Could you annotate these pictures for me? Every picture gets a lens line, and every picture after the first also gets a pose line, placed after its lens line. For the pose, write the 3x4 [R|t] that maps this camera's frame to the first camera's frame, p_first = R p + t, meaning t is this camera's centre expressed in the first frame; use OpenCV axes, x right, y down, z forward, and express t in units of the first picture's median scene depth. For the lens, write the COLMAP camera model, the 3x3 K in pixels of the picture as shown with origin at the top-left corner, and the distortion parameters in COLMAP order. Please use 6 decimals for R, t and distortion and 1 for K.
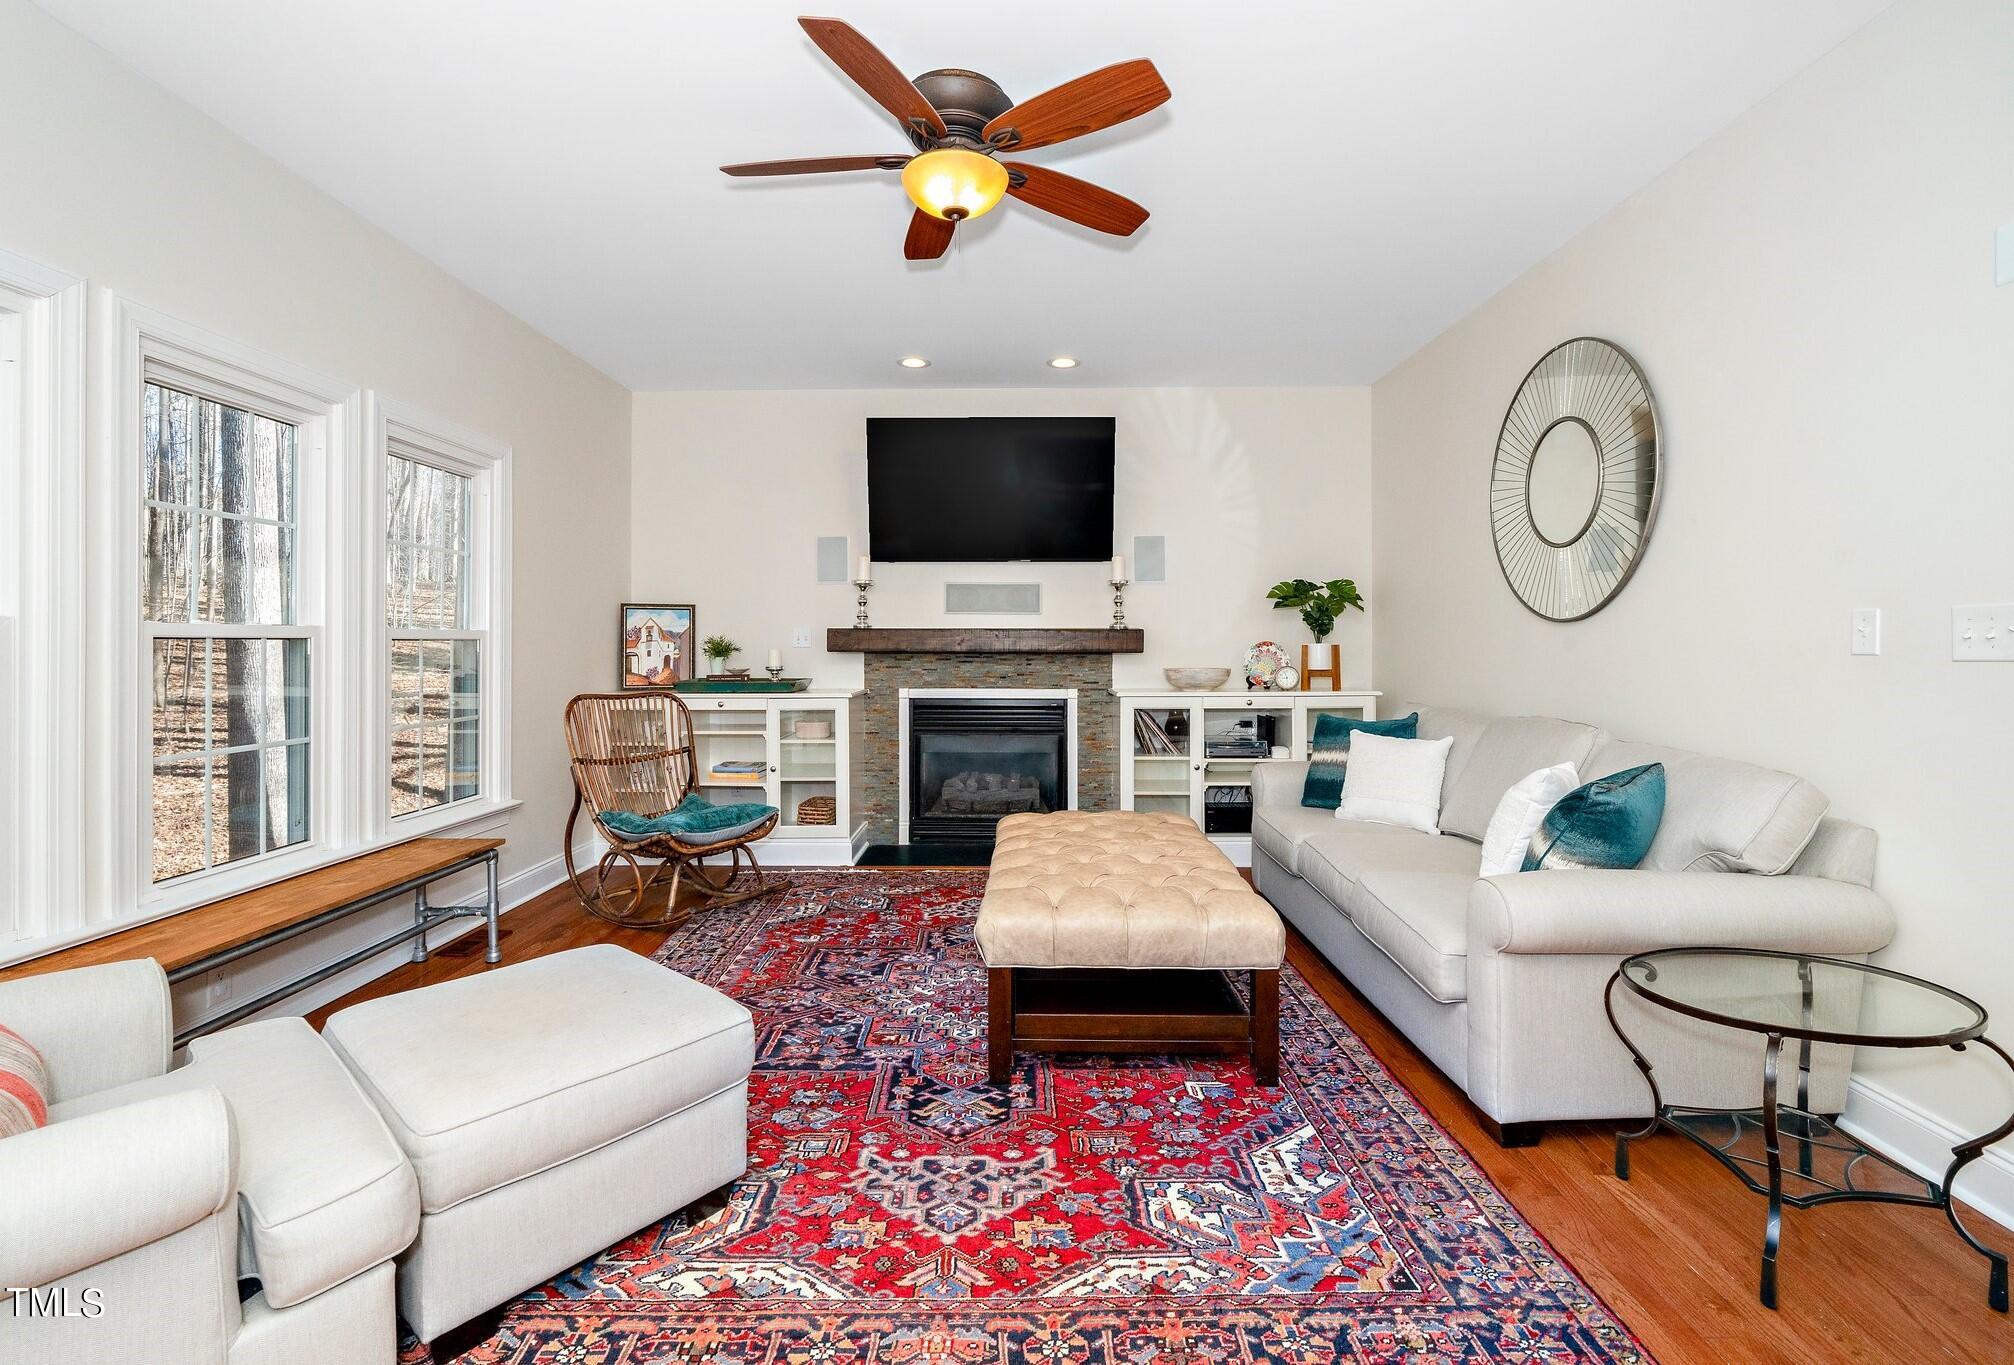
lens RADIAL K [[838.7, 0, 981.1], [0, 838.7, 650.4], [0, 0, 1]] dist [-0.002223, -0.000404]
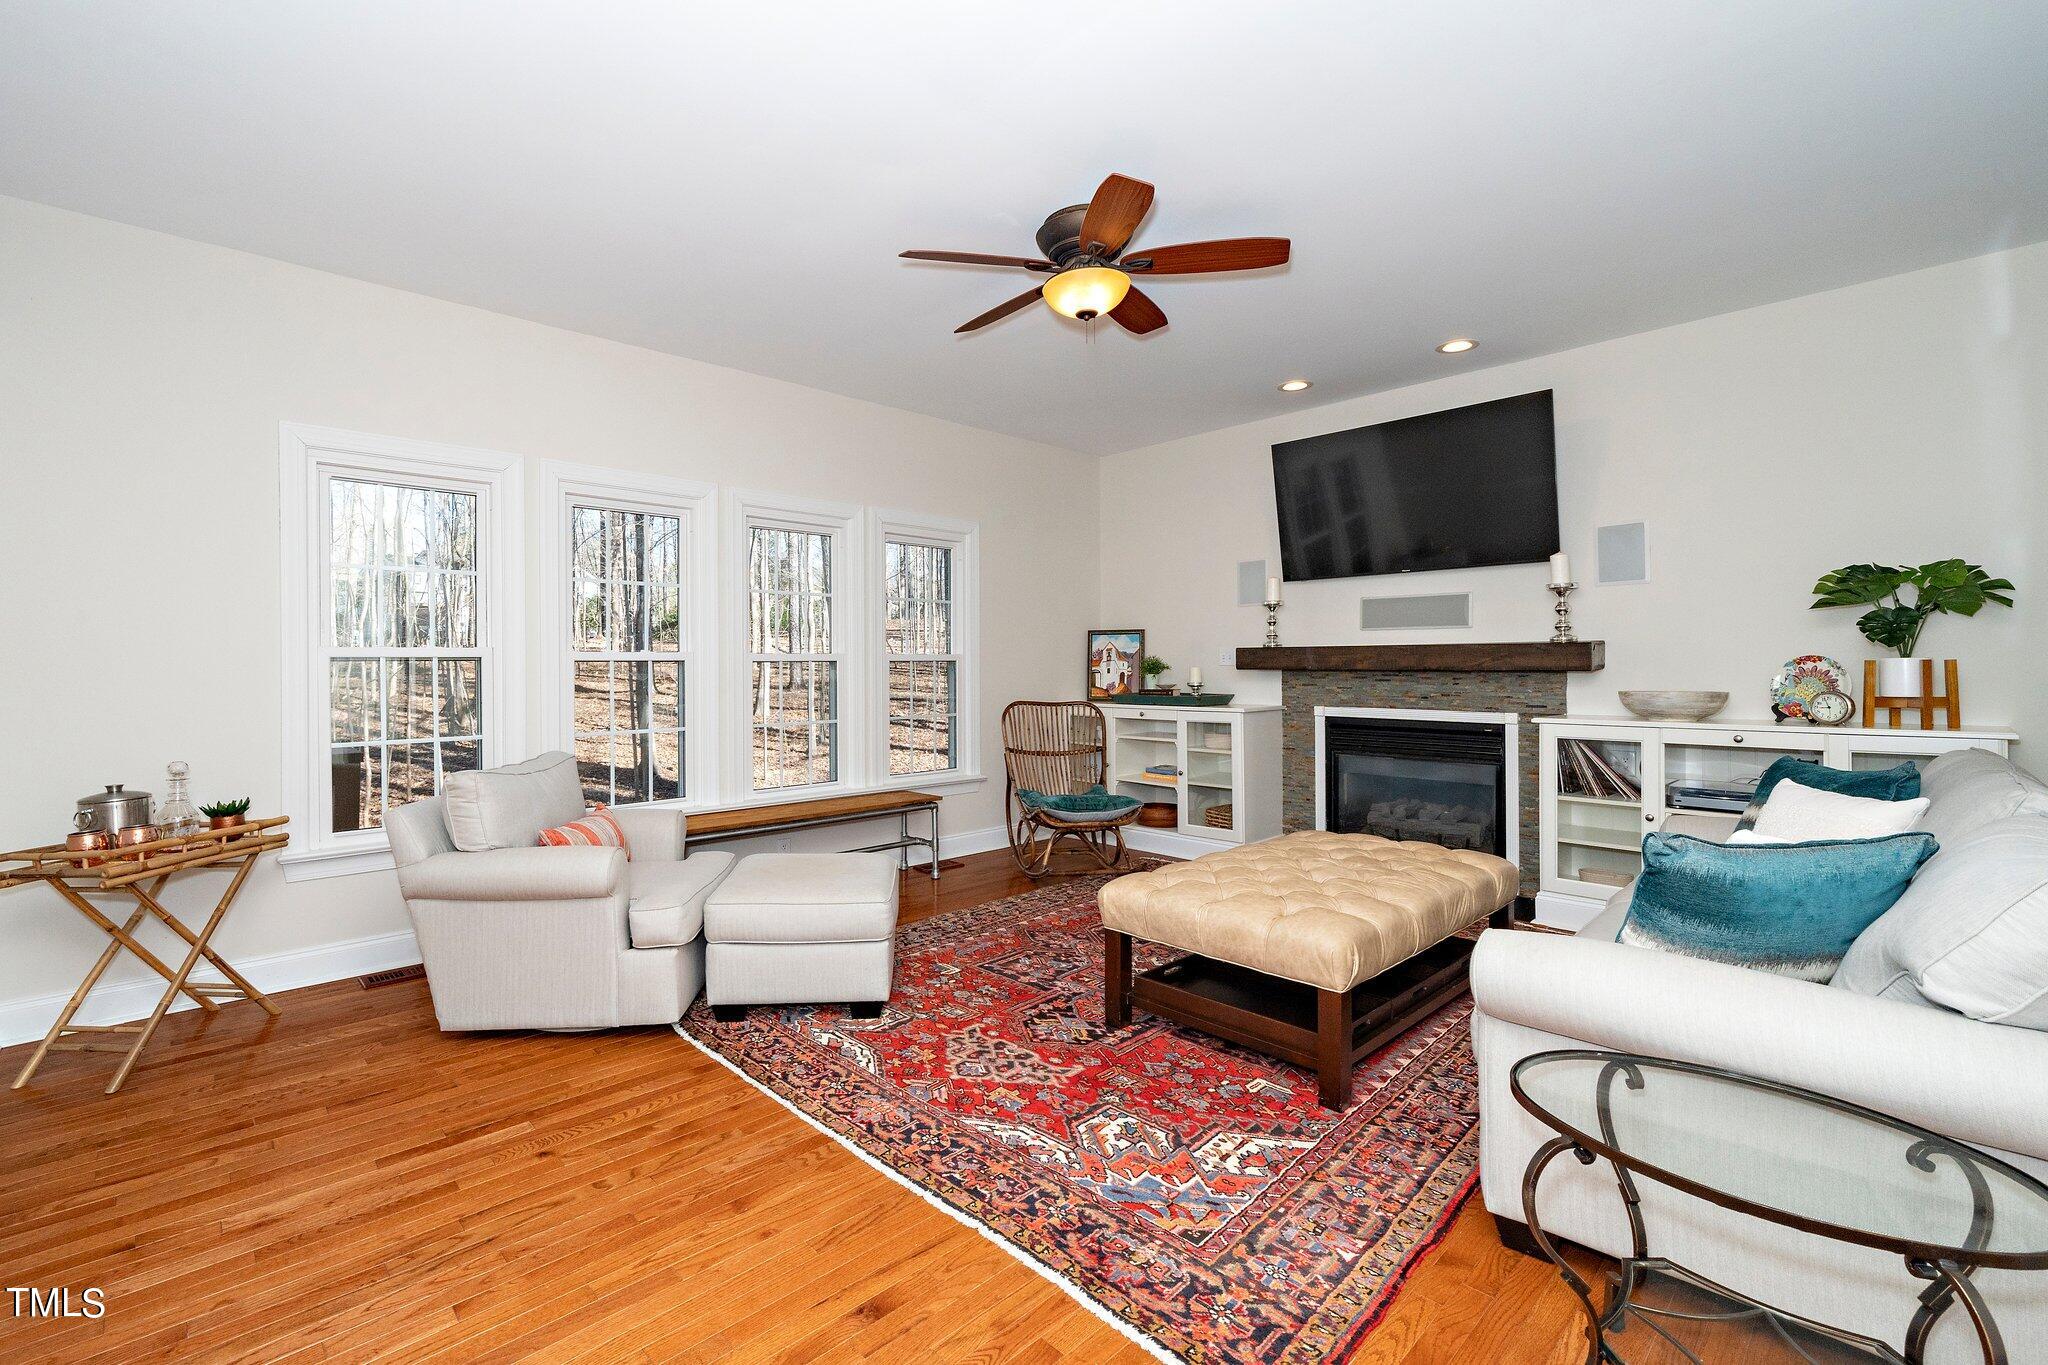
lens RADIAL K [[848.0, 0, 986.1], [0, 848.0, 676.9], [0, 0, 1]] dist [0.000400, 0.000169]
pose [[0.705715, 0.006959, -0.708462, 0.451966], [-0.000046, 0.999952, 0.009777, 0.000470], [0.708496, -0.006867, 0.705681, 0.005994]]
